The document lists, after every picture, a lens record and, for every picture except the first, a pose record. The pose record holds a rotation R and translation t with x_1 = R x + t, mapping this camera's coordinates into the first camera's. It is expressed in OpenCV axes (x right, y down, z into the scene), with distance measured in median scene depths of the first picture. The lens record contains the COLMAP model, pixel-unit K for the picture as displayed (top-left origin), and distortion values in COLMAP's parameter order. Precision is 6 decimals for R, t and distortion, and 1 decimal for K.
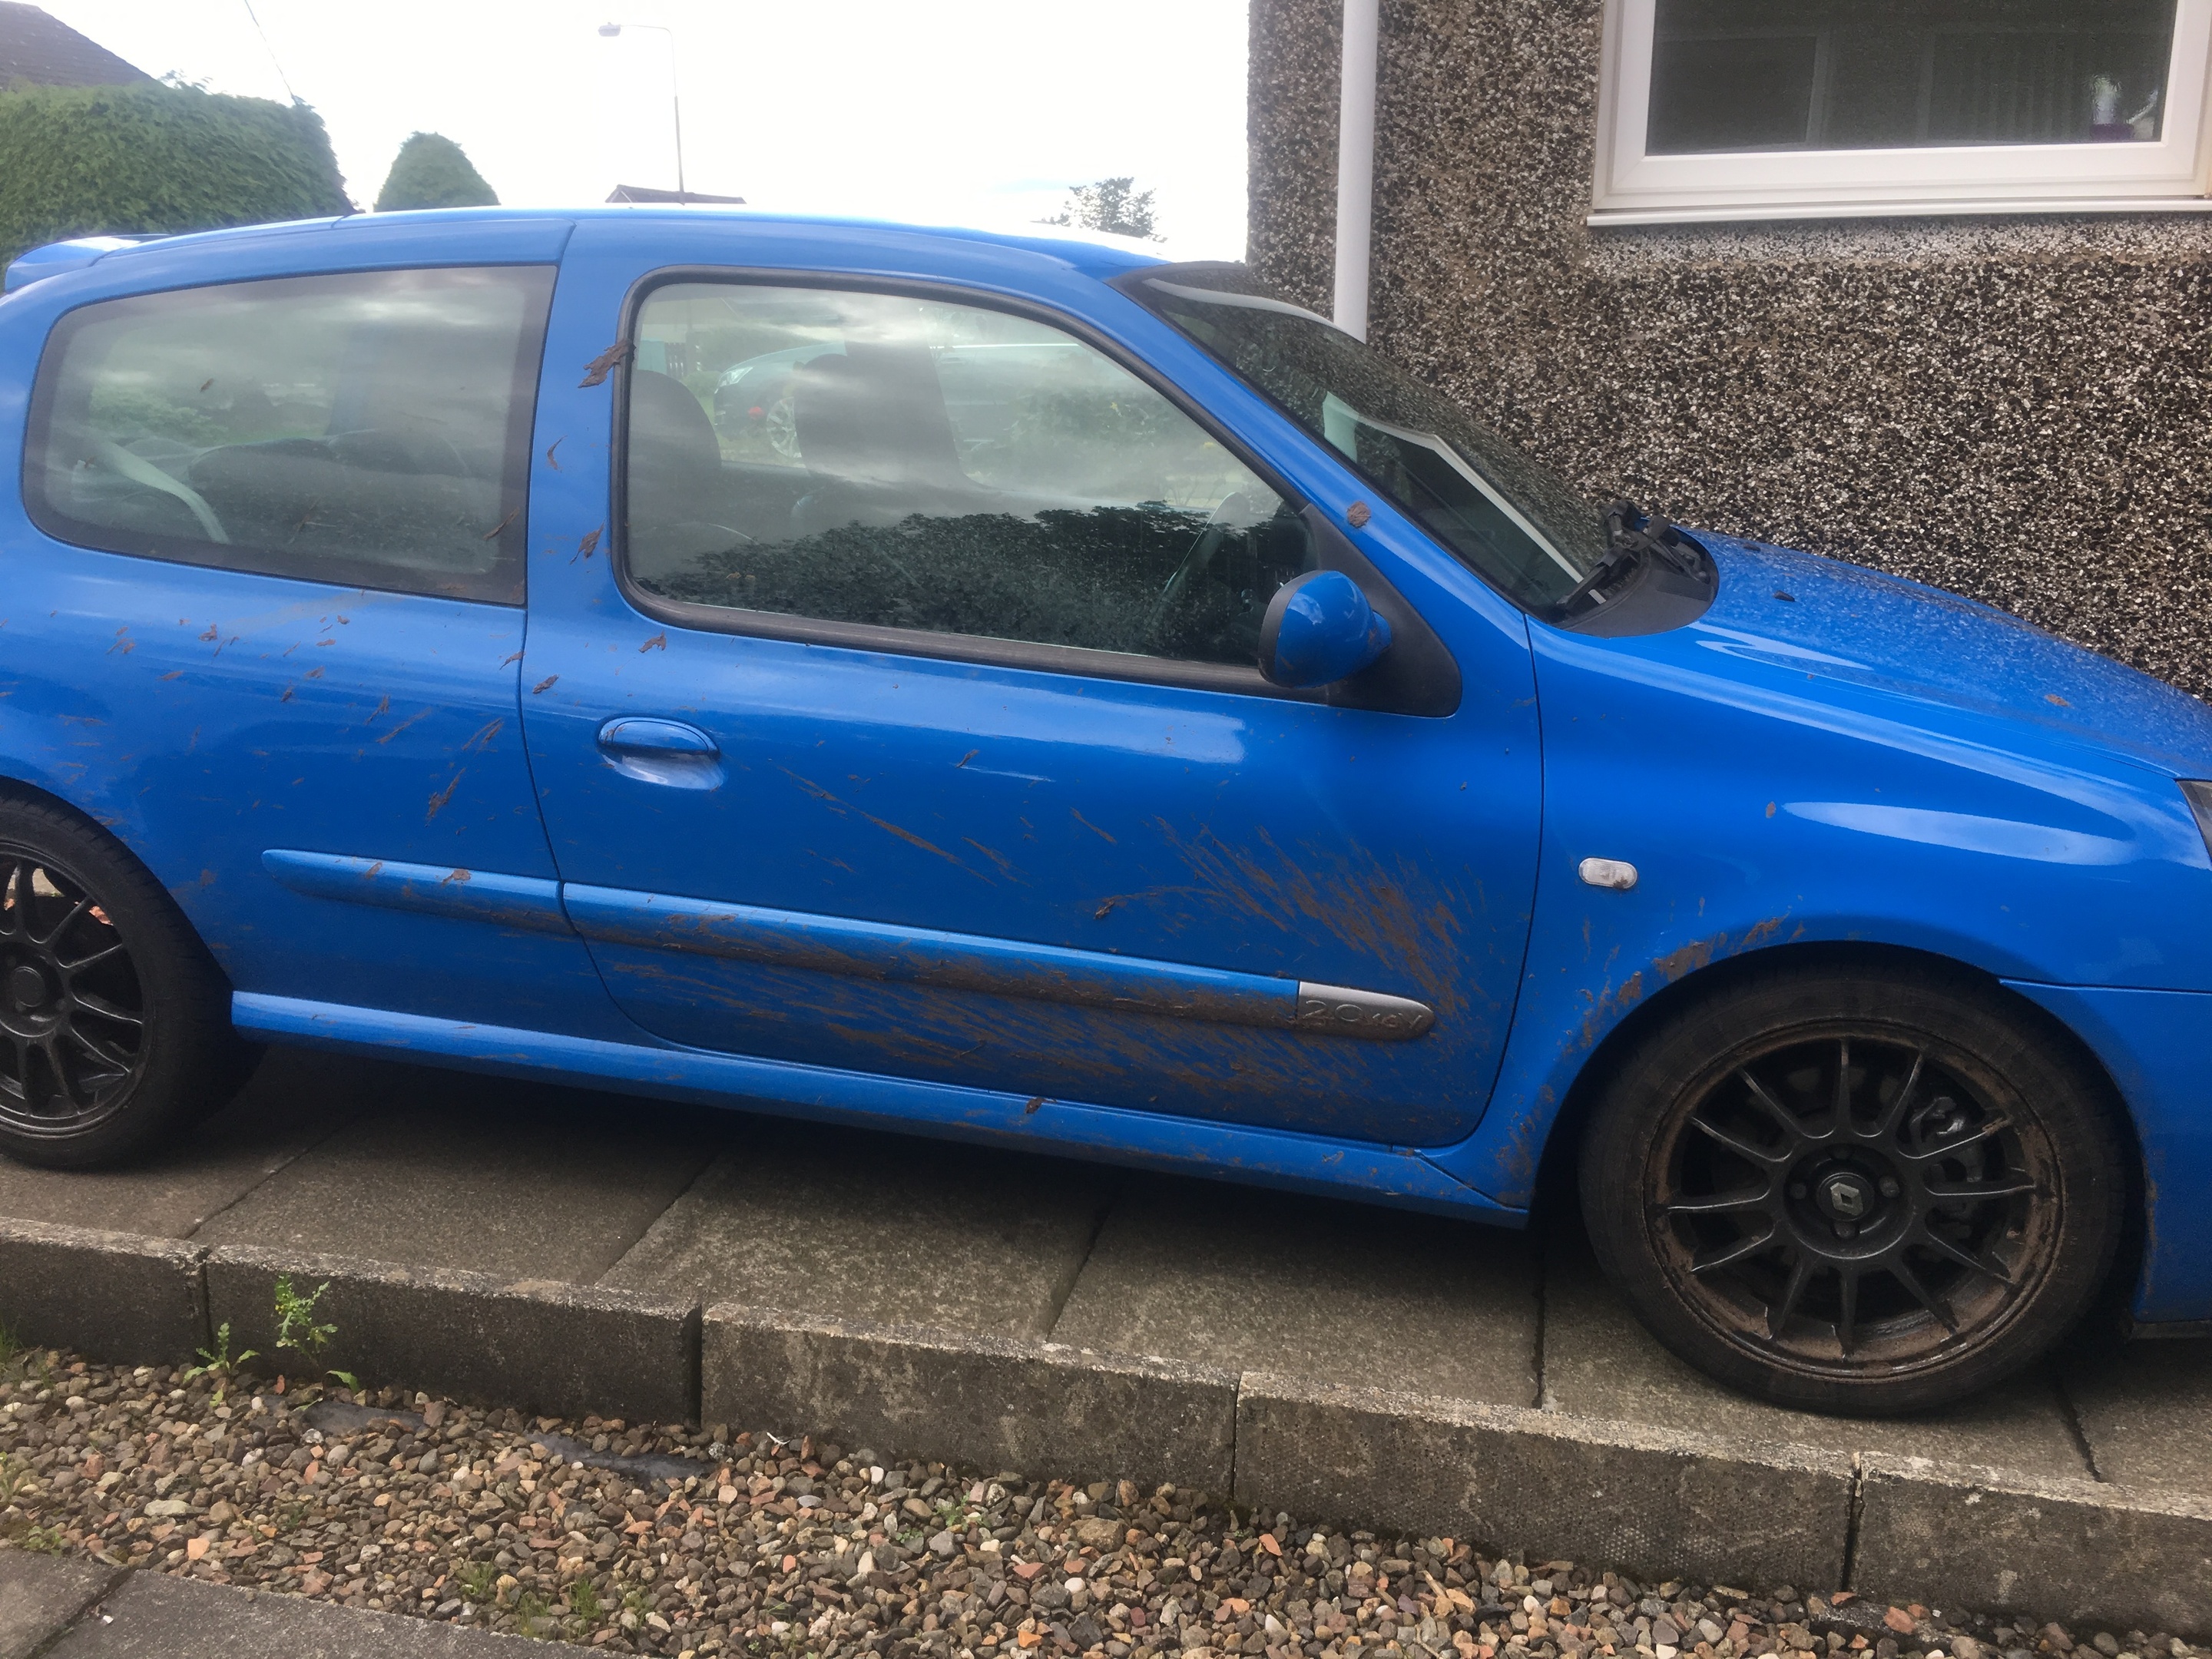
lens RADIAL K [[1890.8, 0, 1101.6], [0, 1890.8, 830.6], [0, 0, 1]] dist [0.049933, -0.056155]
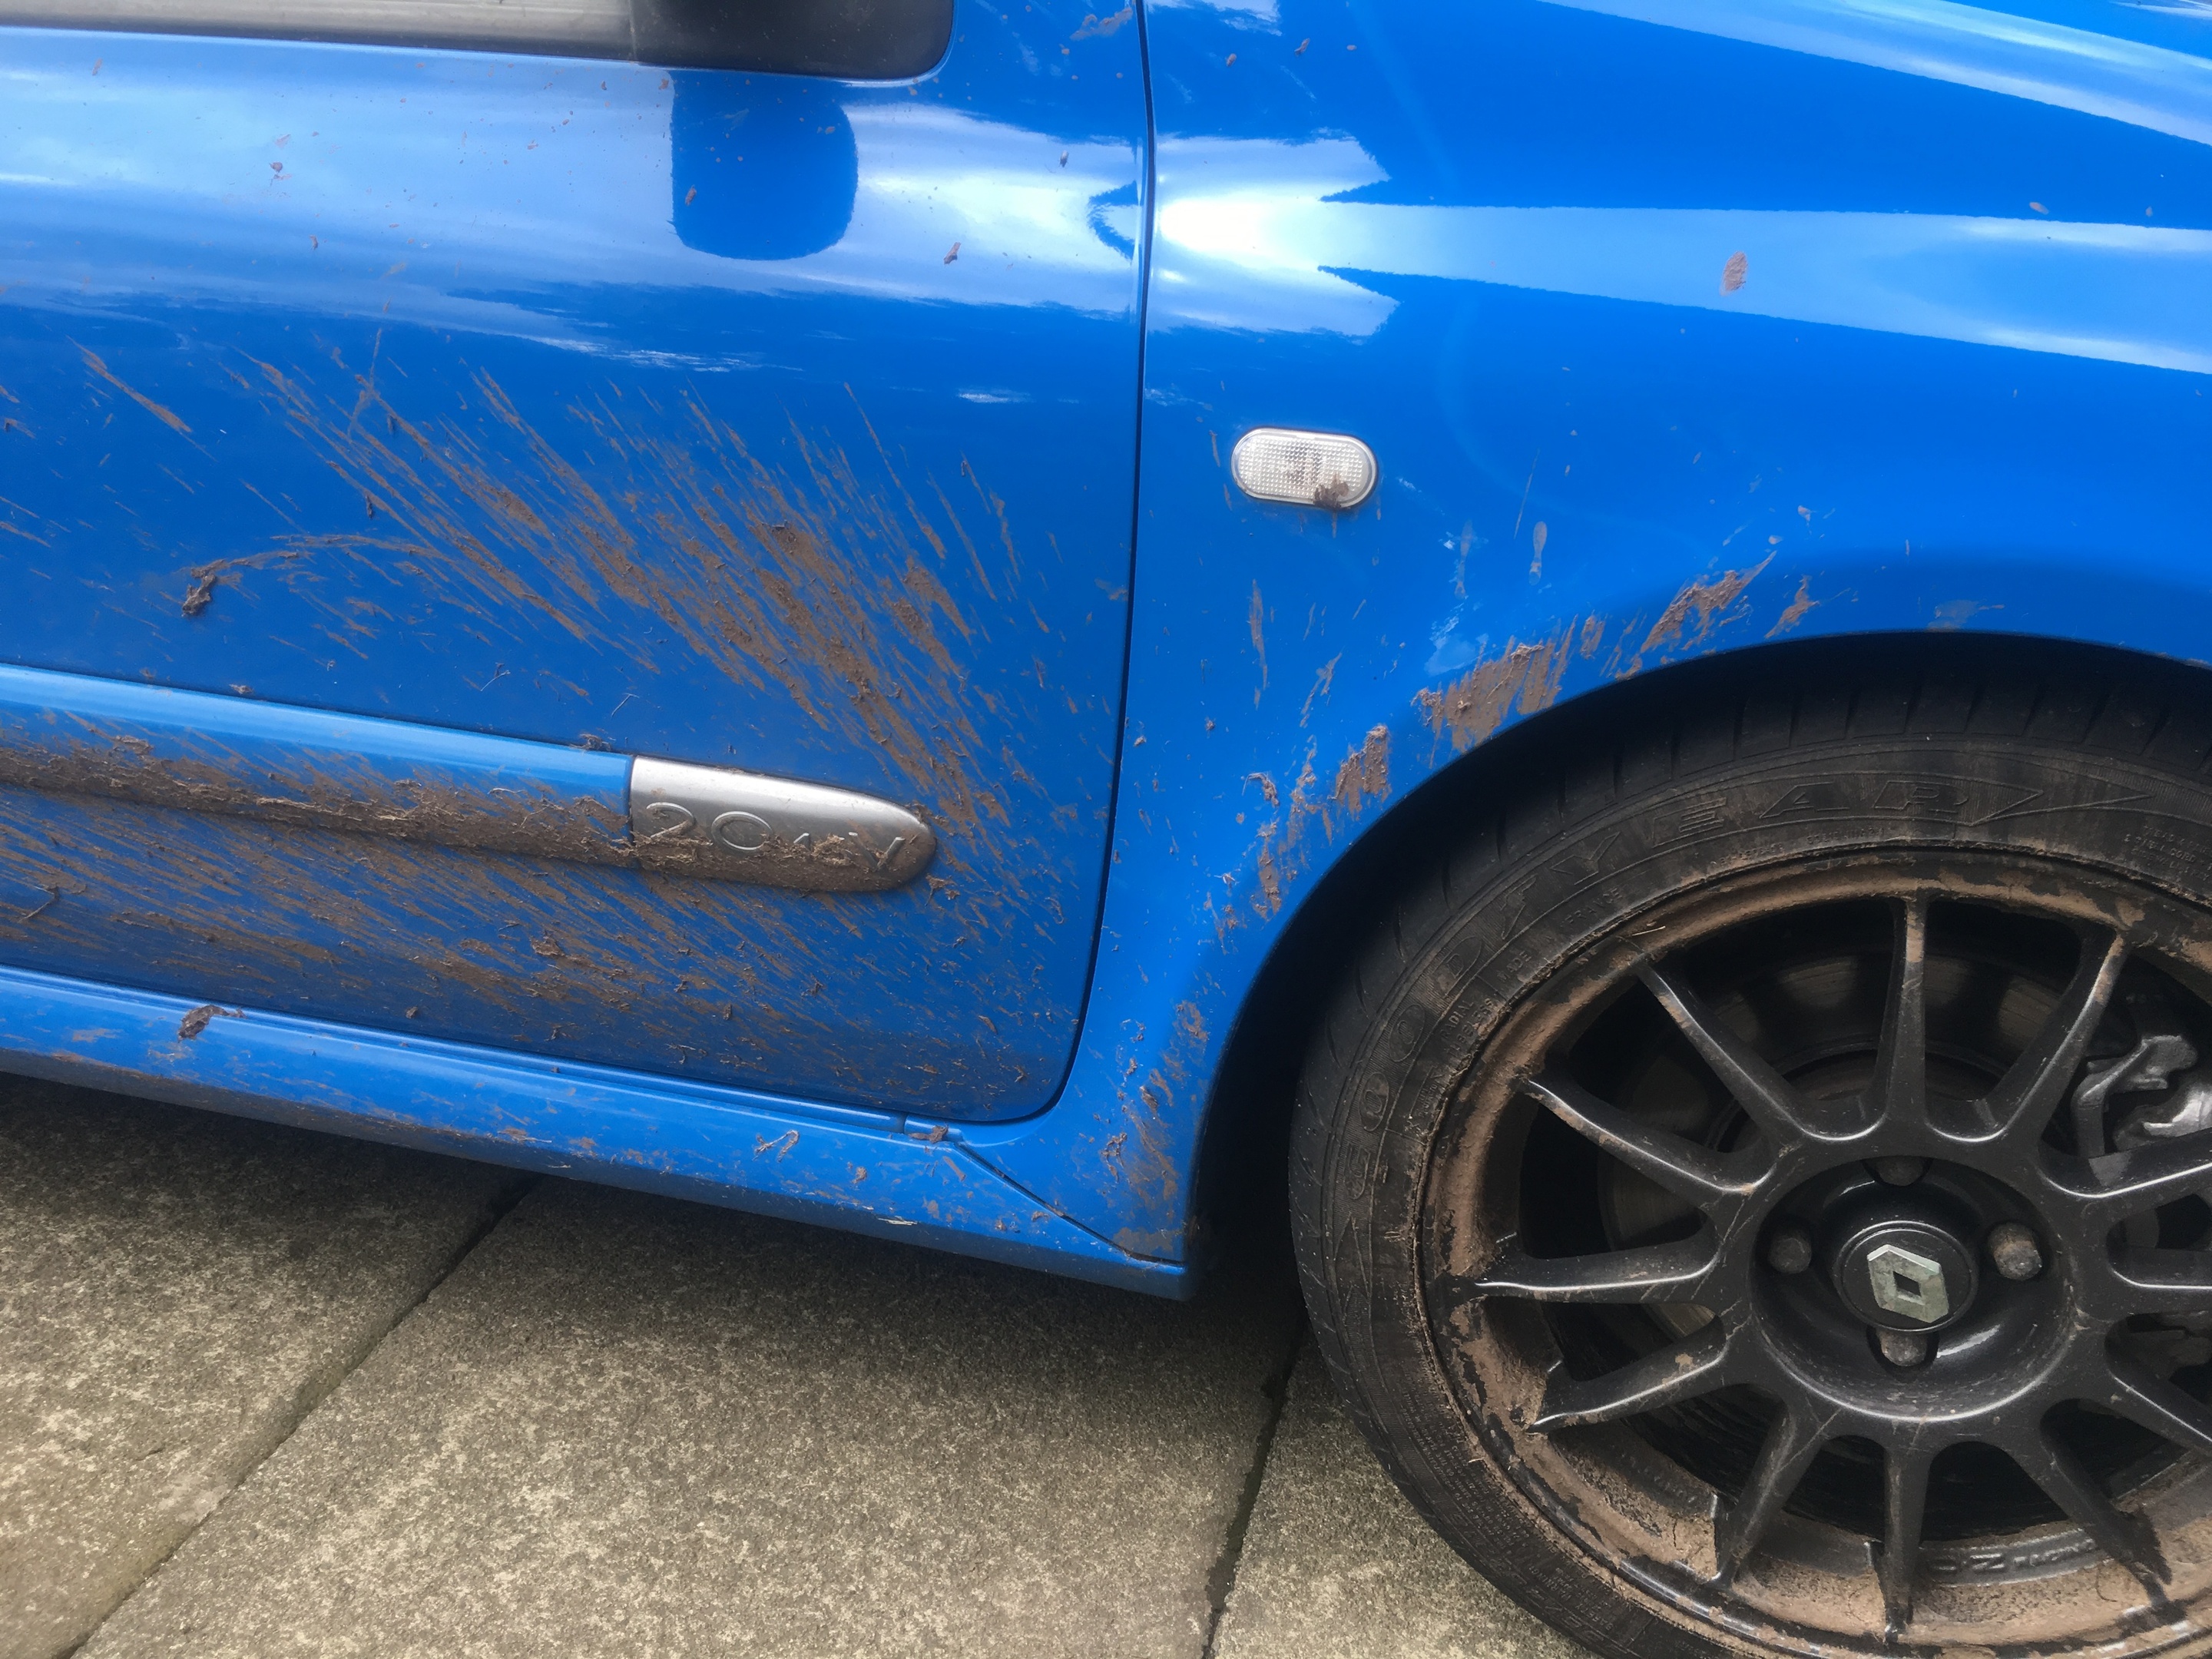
lens RADIAL K [[1890.8, 0, 1107.8], [0, 1890.8, 833.4], [0, 0, 1]] dist [0.049933, -0.056155]
pose [[0.998783, -0.003102, -0.049220, 0.236205], [0.008647, 0.993574, 0.112858, 0.049915], [0.048554, -0.113146, 0.992391, 0.586893]]
